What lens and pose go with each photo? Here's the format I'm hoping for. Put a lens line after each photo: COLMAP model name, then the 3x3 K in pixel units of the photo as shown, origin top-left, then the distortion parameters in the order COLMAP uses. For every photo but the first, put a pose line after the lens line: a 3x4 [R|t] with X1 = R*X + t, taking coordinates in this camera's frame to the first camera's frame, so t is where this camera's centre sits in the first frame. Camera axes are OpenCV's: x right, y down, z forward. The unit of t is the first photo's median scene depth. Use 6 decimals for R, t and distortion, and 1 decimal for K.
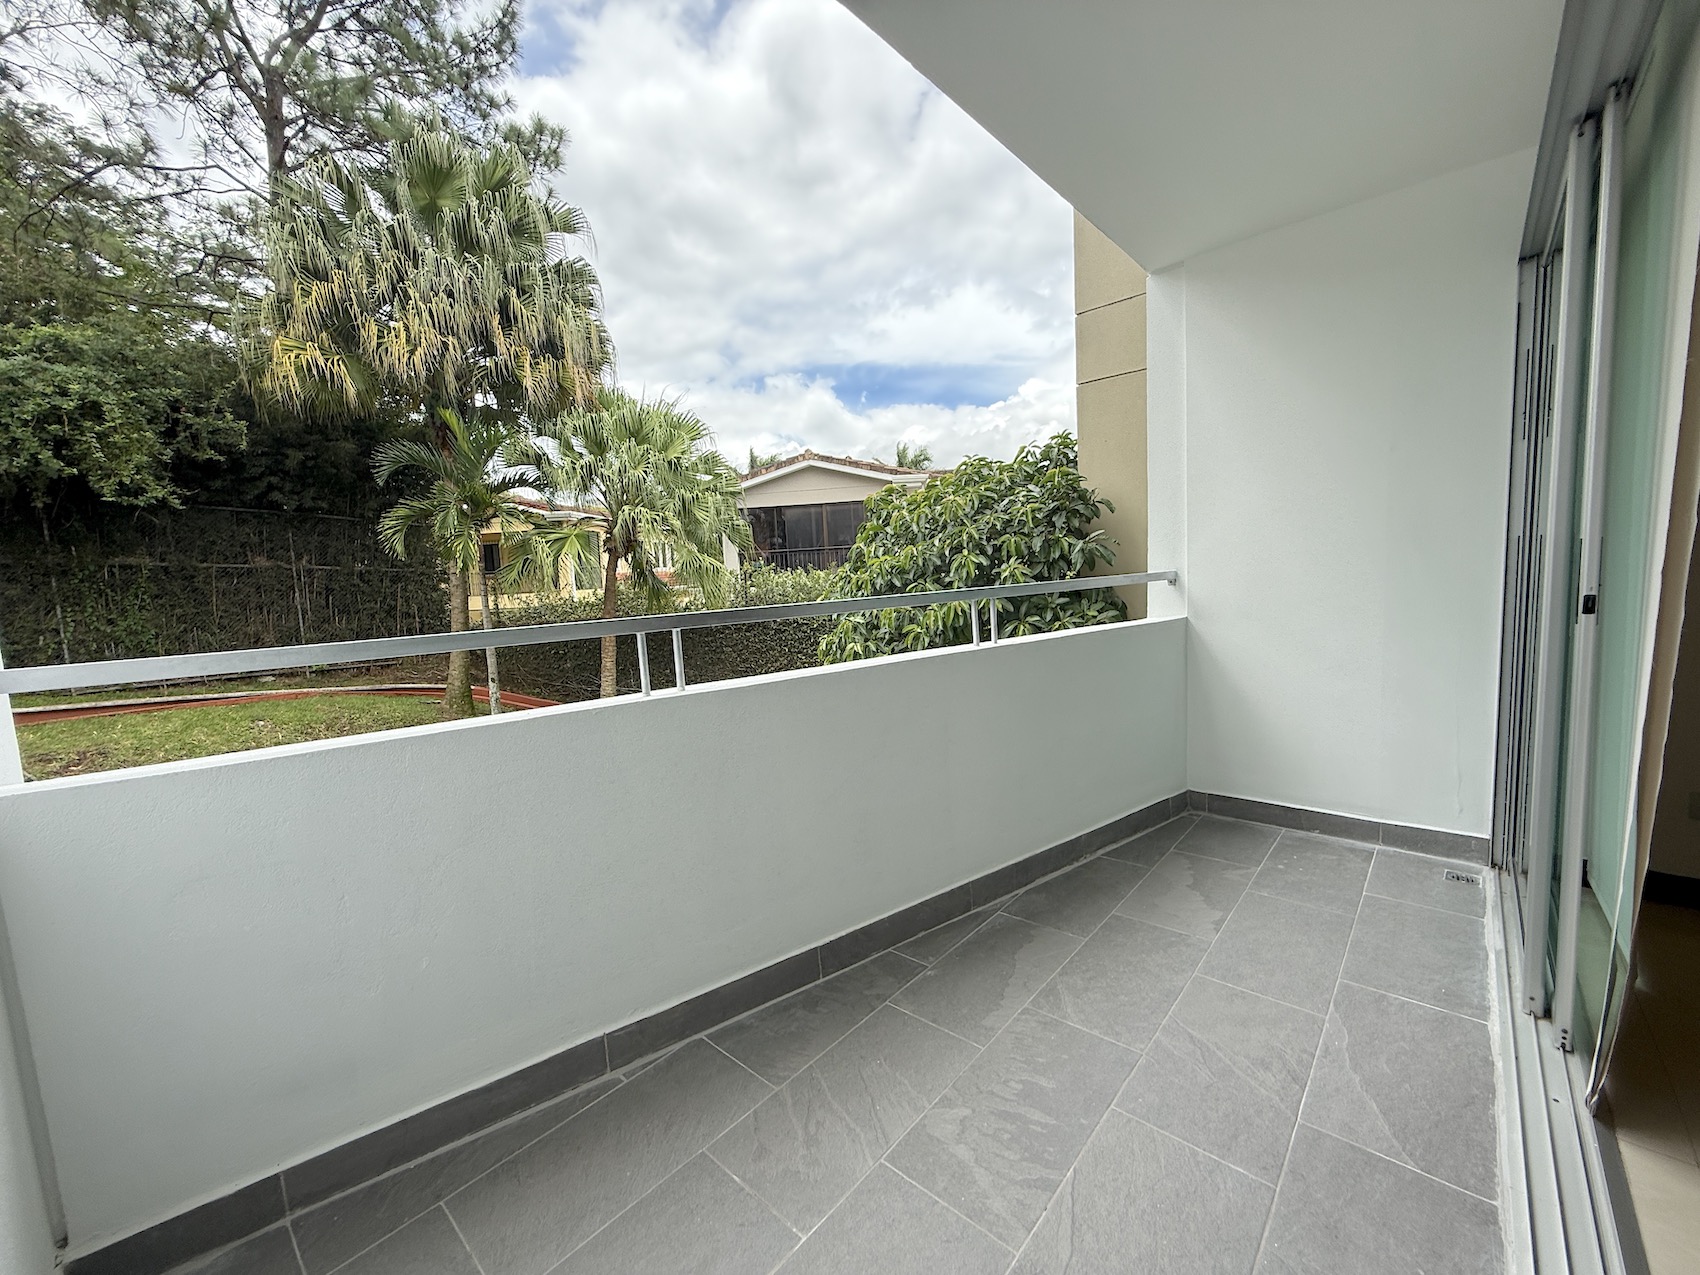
lens RADIAL K [[679.8, 0, 844.4], [0, 679.8, 637.2], [0, 0, 1]] dist [-0.000160, -0.000017]
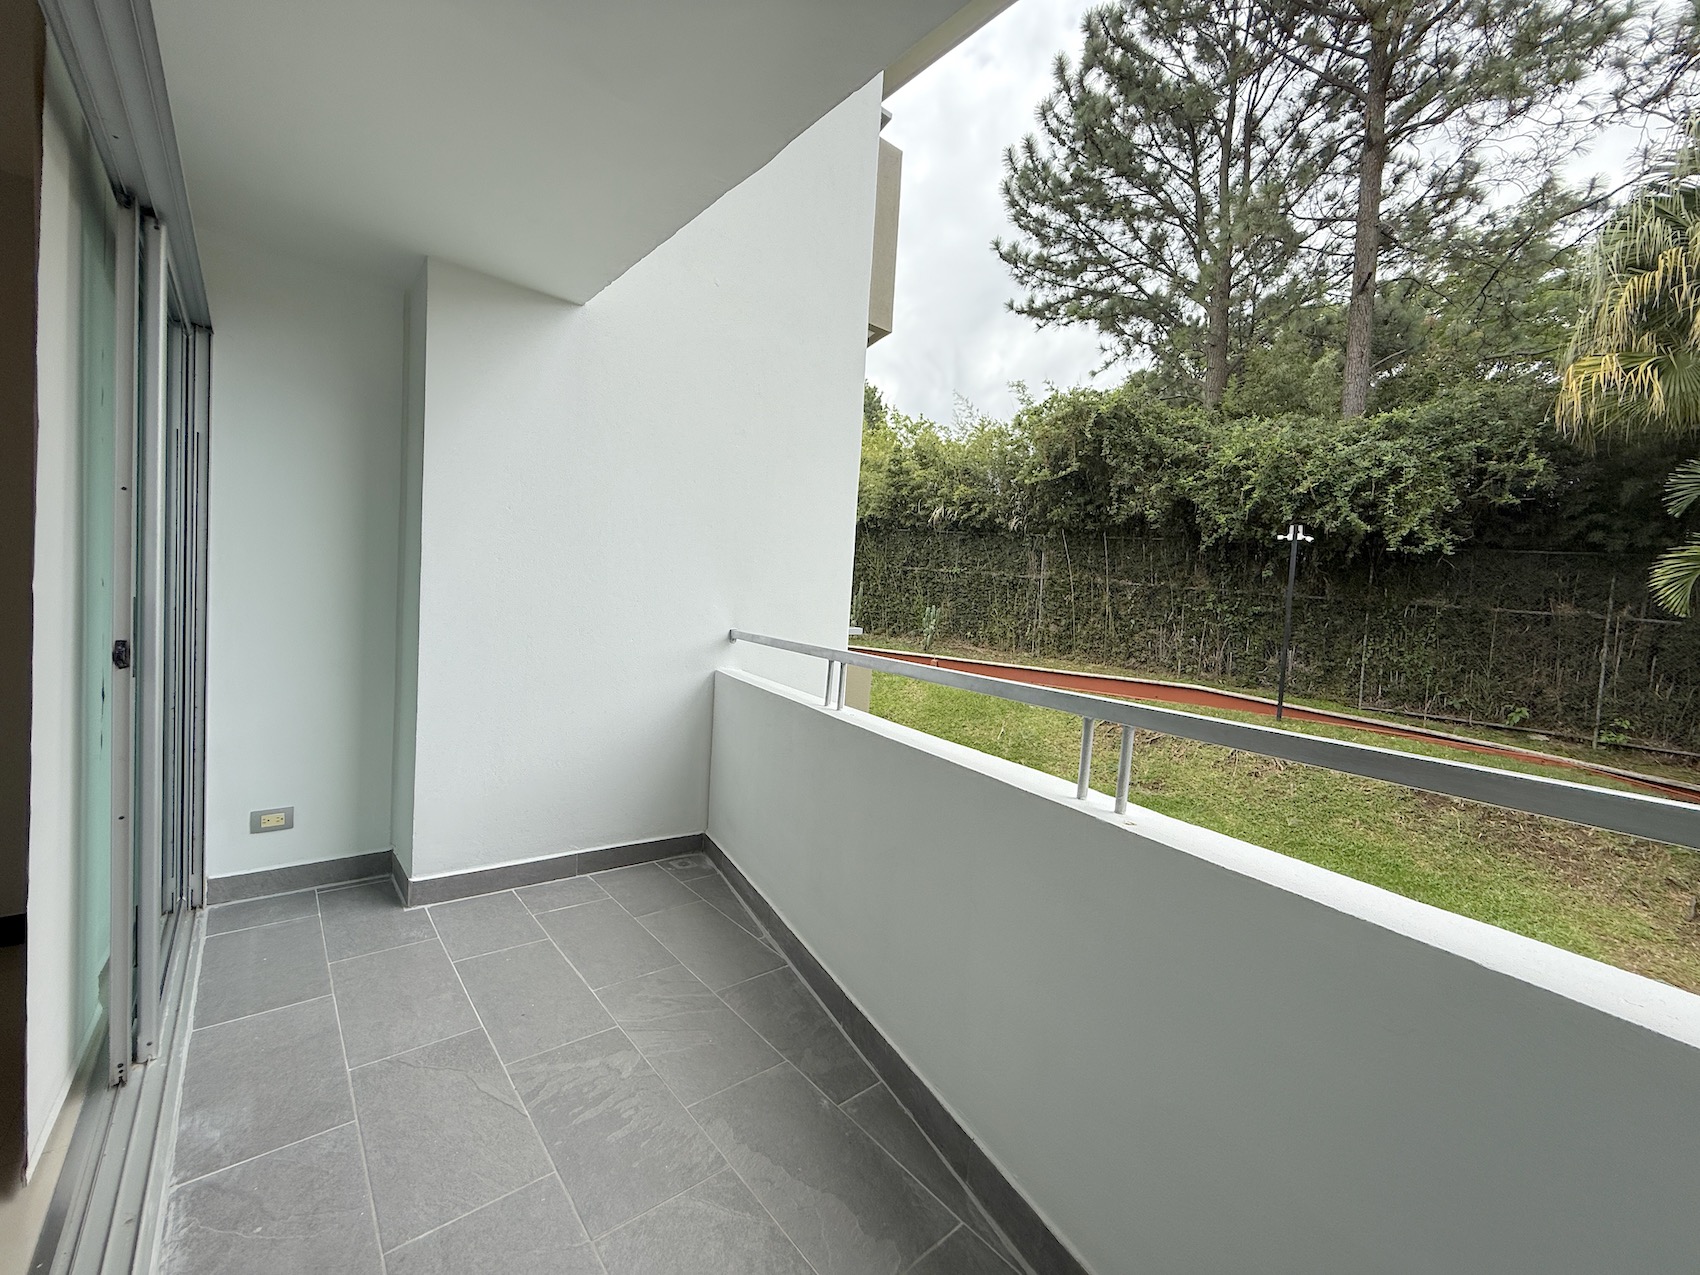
lens RADIAL K [[679.8, 0, 844.4], [0, 679.8, 637.2], [0, 0, 1]] dist [-0.000160, -0.000017]
pose [[-0.124234, 0.090420, -0.988125, 0.196337], [-0.150972, 0.982523, 0.108889, -0.037956], [0.980700, 0.162707, -0.108412, 0.219584]]
